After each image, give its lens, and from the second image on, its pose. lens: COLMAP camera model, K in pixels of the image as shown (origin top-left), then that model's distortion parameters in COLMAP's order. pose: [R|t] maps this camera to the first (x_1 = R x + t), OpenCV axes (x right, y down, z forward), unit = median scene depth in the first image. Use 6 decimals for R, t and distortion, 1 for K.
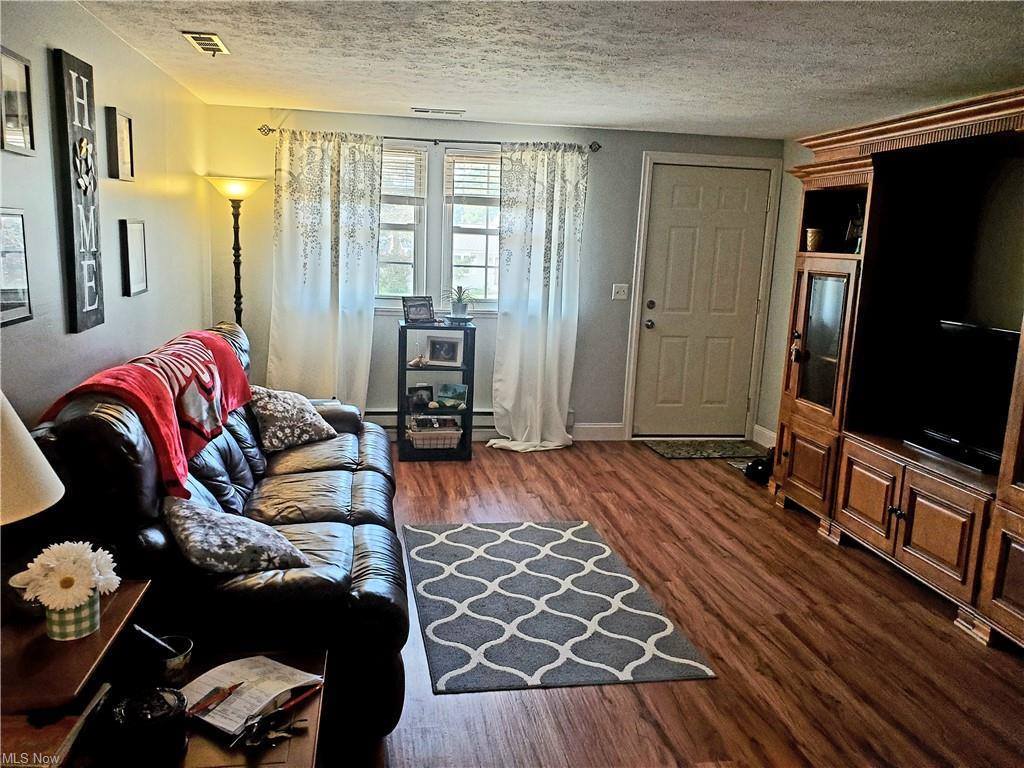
lens RADIAL K [[766.8, 0, 506.8], [0, 766.8, 384.0], [0, 0, 1]] dist [-0.001077, -0.003162]
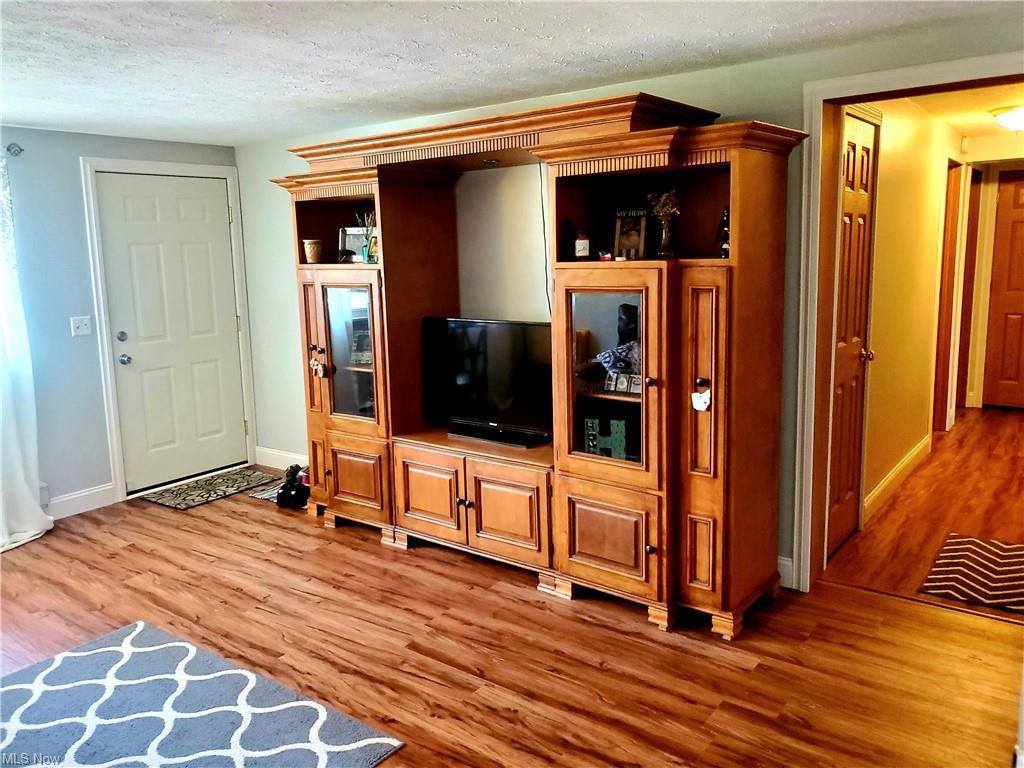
lens RADIAL K [[784.4, 0, 489.2], [0, 784.4, 354.3], [0, 0, 1]] dist [0.025207, 0.007526]
pose [[0.742015, -0.151631, 0.653009, -0.121955], [0.181344, 0.983168, 0.022234, -0.044918], [-0.645389, 0.101922, 0.757024, 0.124089]]
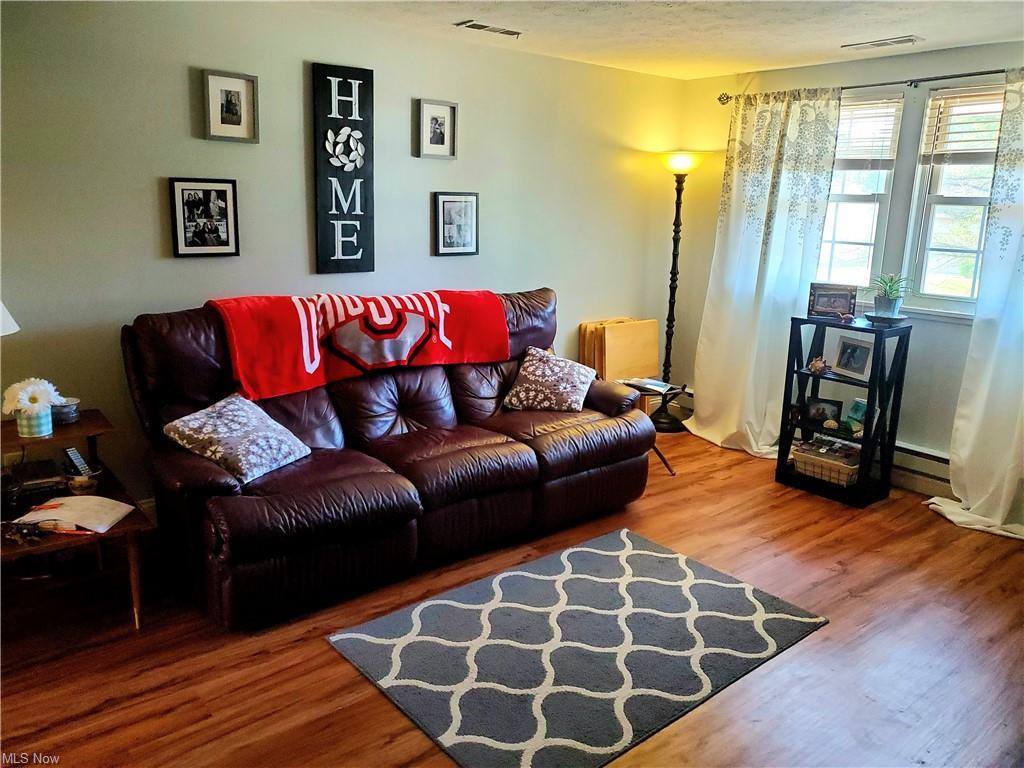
lens RADIAL K [[784.4, 0, 489.2], [0, 784.4, 354.3], [0, 0, 1]] dist [0.025207, 0.007526]
pose [[0.497576, 0.144760, -0.855256, 0.525352], [-0.173133, 0.982711, 0.065606, -0.045517], [0.849967, 0.115429, 0.514036, 0.367908]]
